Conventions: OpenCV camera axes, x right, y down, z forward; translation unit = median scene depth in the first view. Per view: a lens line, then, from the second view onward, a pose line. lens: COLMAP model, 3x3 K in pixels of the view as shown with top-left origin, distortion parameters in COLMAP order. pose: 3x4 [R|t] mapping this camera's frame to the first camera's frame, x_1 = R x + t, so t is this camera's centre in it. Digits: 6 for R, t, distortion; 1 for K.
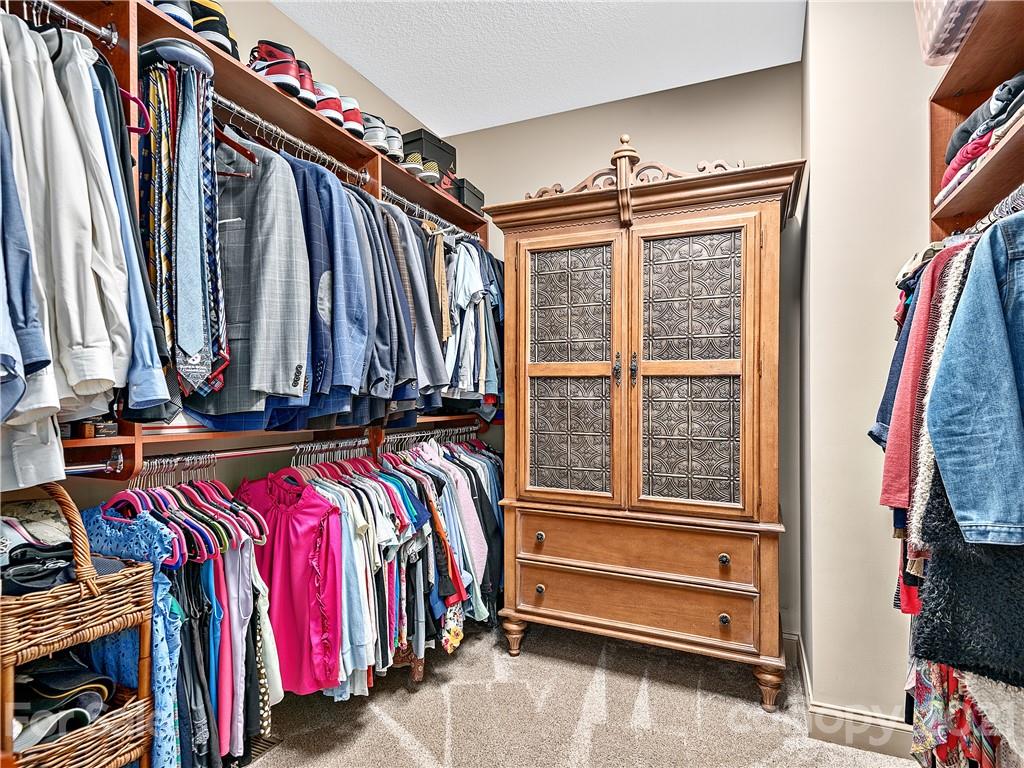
lens RADIAL K [[529.6, 0, 515.2], [0, 529.6, 390.2], [0, 0, 1]] dist [0.026593, -0.005074]
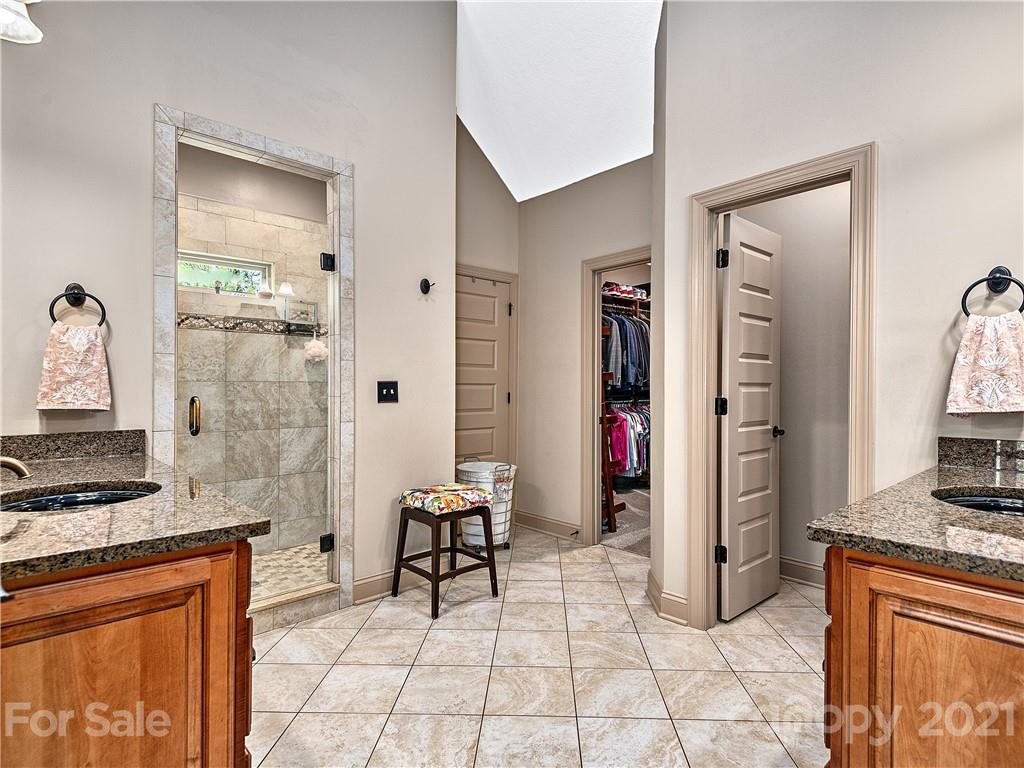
lens RADIAL K [[529.6, 0, 514.4], [0, 529.6, 385.4], [0, 0, 1]] dist [0.026593, -0.005074]
pose [[0.915409, 0.017023, -0.402166, 0.354227], [-0.006889, 0.999622, 0.026631, -0.070648], [0.402467, -0.021608, 0.915179, -2.289599]]
